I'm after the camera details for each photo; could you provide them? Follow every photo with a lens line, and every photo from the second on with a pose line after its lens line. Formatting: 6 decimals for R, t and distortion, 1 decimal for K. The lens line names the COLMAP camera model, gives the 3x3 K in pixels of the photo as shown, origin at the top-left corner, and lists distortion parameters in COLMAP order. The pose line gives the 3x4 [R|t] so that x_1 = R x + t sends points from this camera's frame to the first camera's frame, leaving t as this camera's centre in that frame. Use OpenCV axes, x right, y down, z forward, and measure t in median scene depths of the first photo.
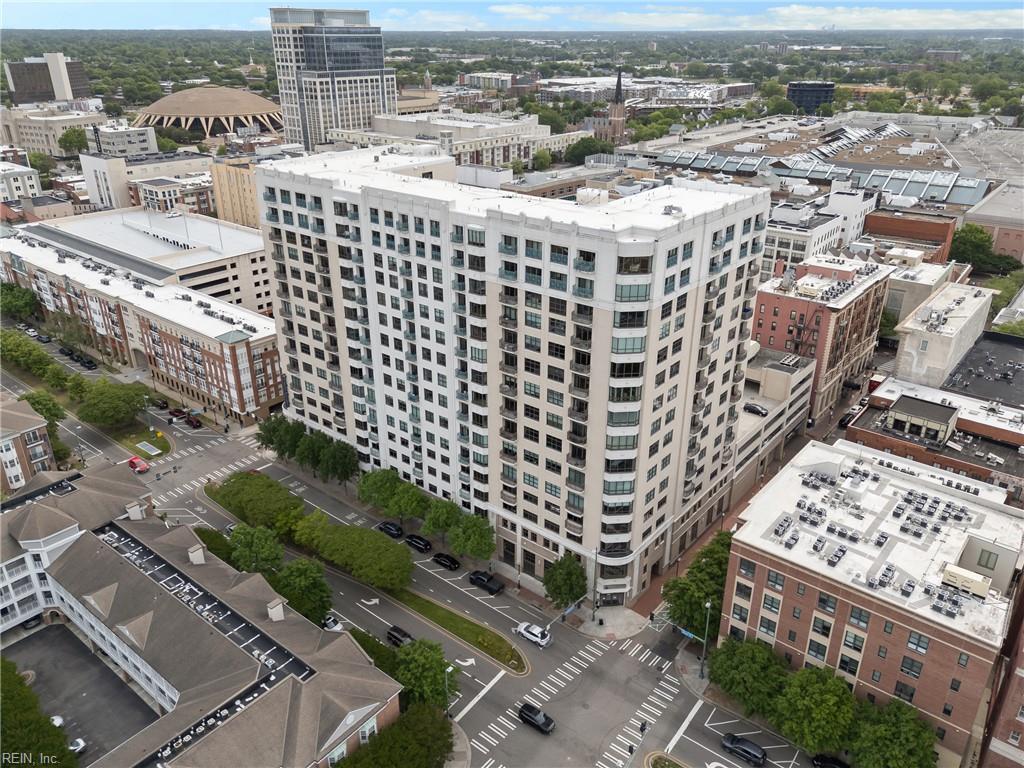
lens RADIAL K [[772.6, 0, 516.9], [0, 772.6, 382.7], [0, 0, 1]] dist [0.110380, -0.131396]
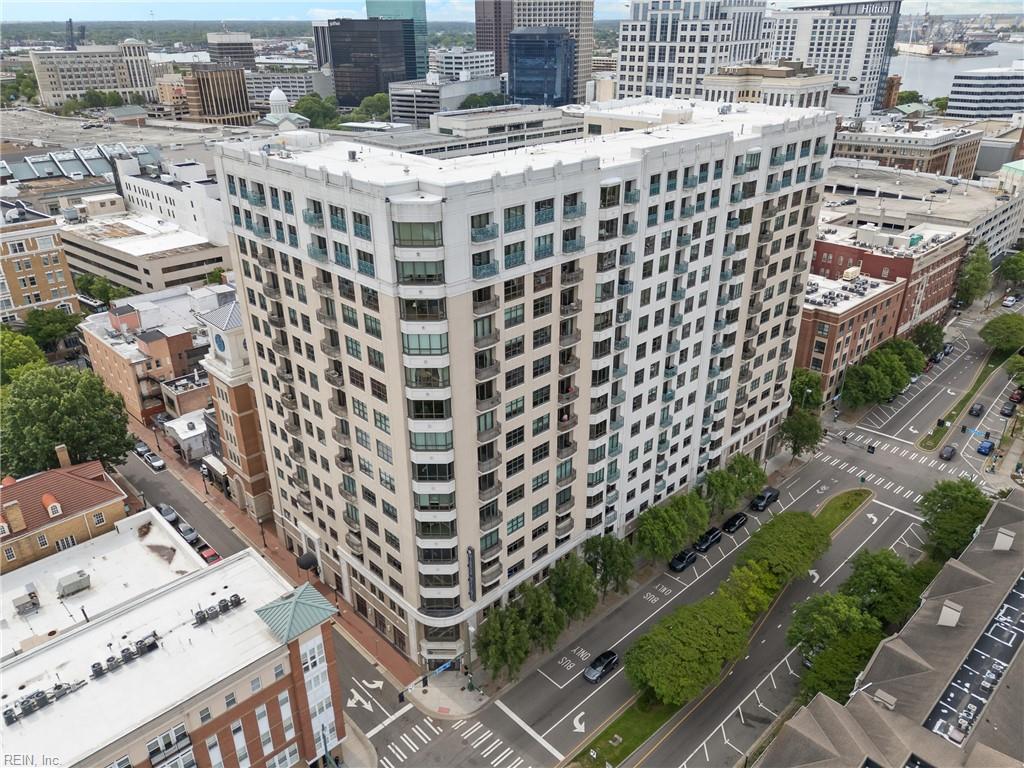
lens RADIAL K [[755.4, 0, 516.1], [0, 755.4, 381.1], [0, 0, 1]] dist [0.074077, -0.066188]
pose [[0.122758, -0.431382, 0.893779, -0.876201], [0.416831, 0.839715, 0.348038, -0.345701], [-0.900657, 0.329831, 0.282895, 0.928430]]
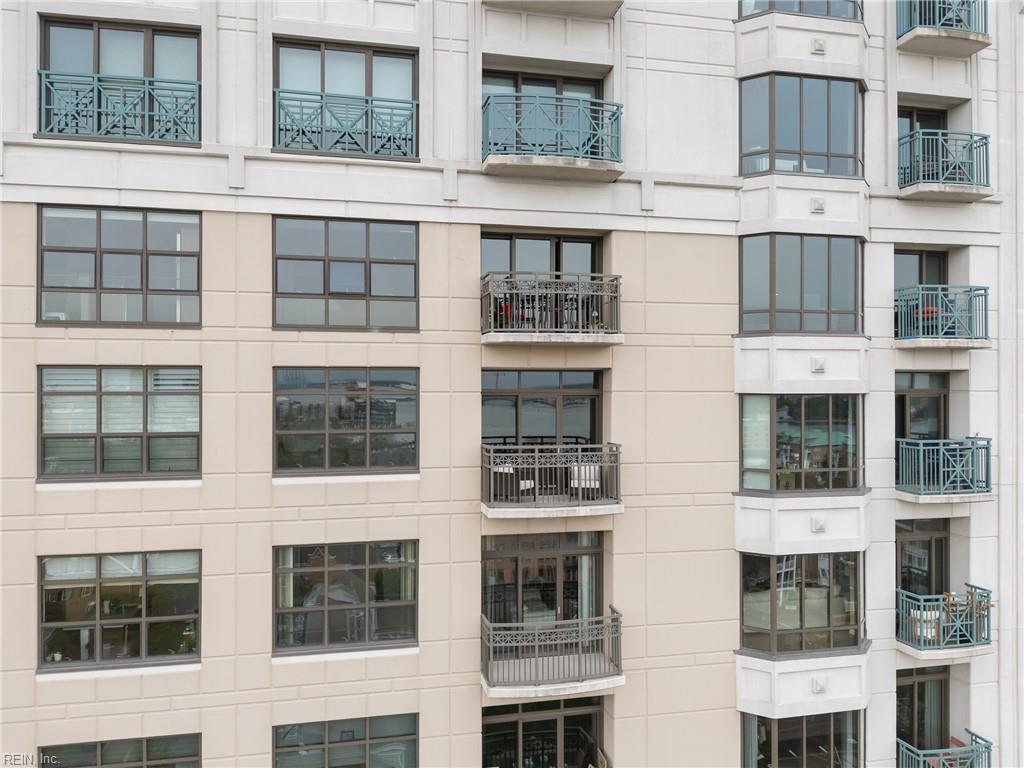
lens RADIAL K [[755.4, 0, 516.1], [0, 755.4, 381.1], [0, 0, 1]] dist [0.074077, -0.066188]
pose [[0.630330, 0.001129, 0.776327, -0.361501], [0.325689, 0.907358, -0.265759, -0.135097], [-0.704706, 0.420357, 0.571567, 0.975550]]
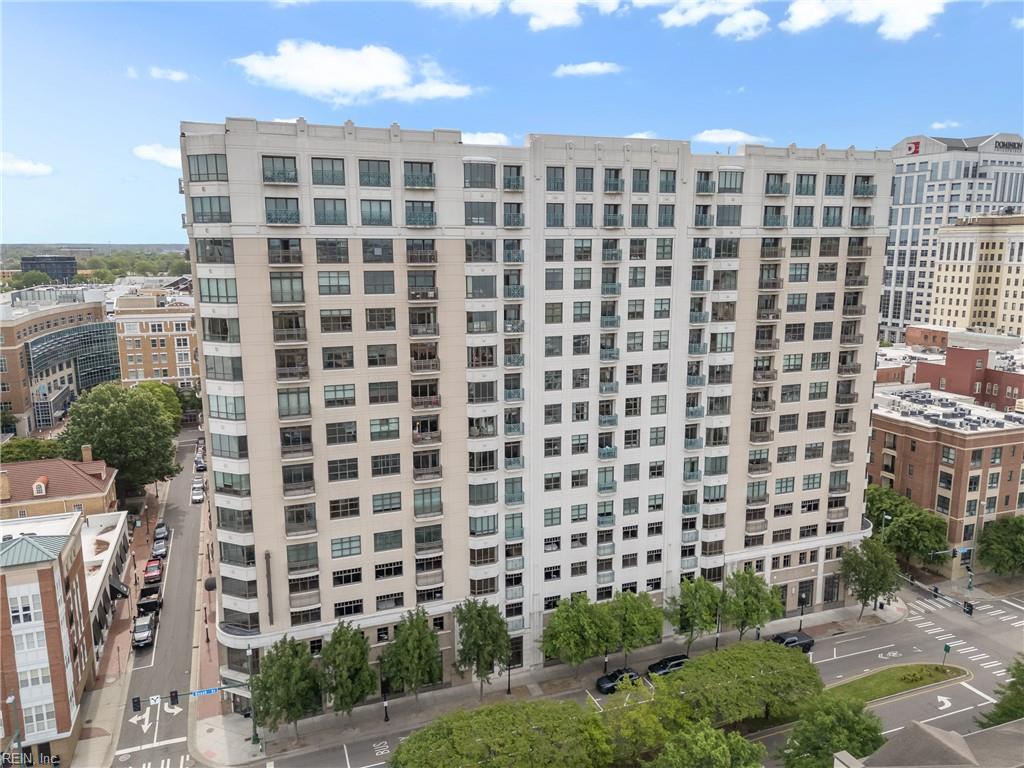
lens RADIAL K [[755.4, 0, 516.1], [0, 755.4, 381.1], [0, 0, 1]] dist [0.074077, -0.066188]
pose [[0.504298, -0.161479, 0.848297, -0.725643], [0.362269, 0.931295, -0.038085, -0.042910], [-0.783865, 0.326518, 0.528149, 0.710537]]
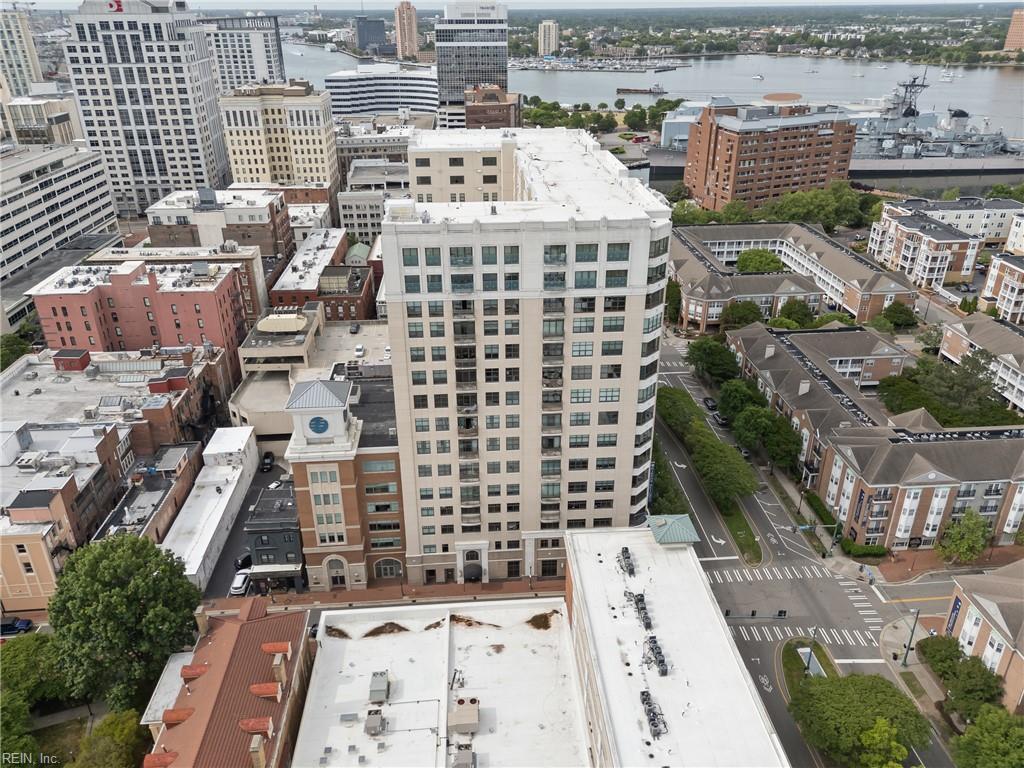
lens RADIAL K [[755.4, 0, 516.1], [0, 755.4, 381.1], [0, 0, 1]] dist [0.074077, -0.066188]
pose [[-0.684011, -0.321982, 0.654565, -0.817025], [0.302878, 0.690957, 0.656387, -0.735301], [-0.663621, 0.647229, -0.375101, 1.585263]]
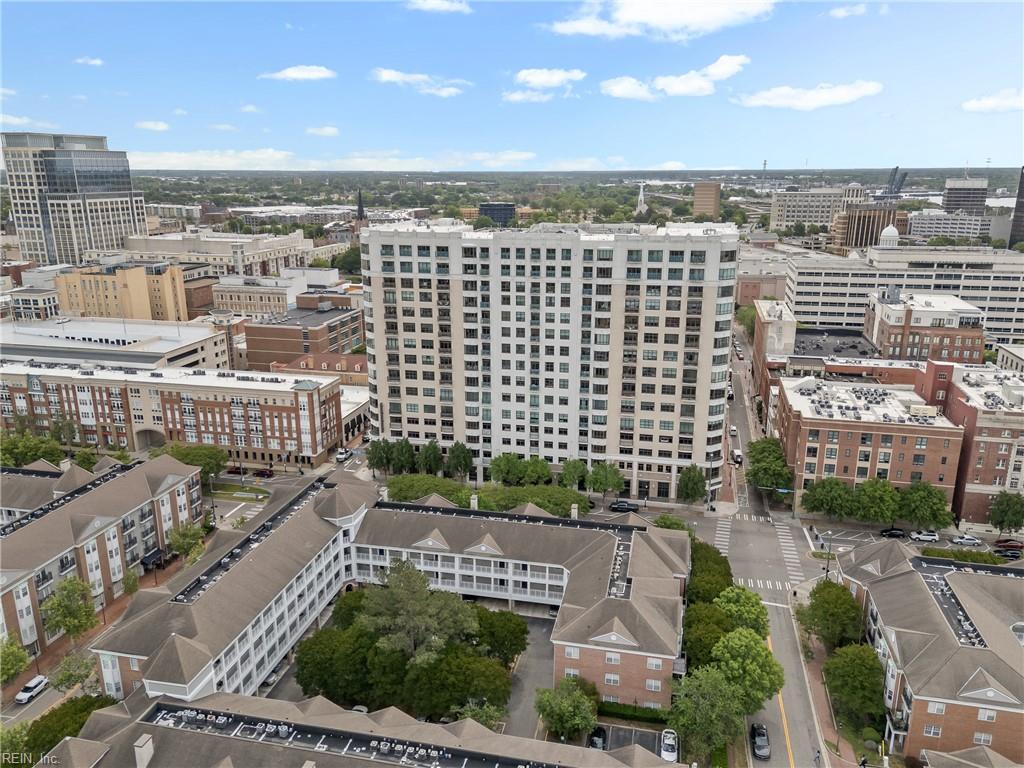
lens RADIAL K [[765.8, 0, 516.3], [0, 765.8, 386.6], [0, 0, 1]] dist [0.110024, -0.107158]
pose [[0.895658, -0.125525, 0.426661, -0.732171], [0.188087, 0.976238, -0.107626, 0.154615], [-0.403013, 0.176646, 0.897985, -0.166842]]
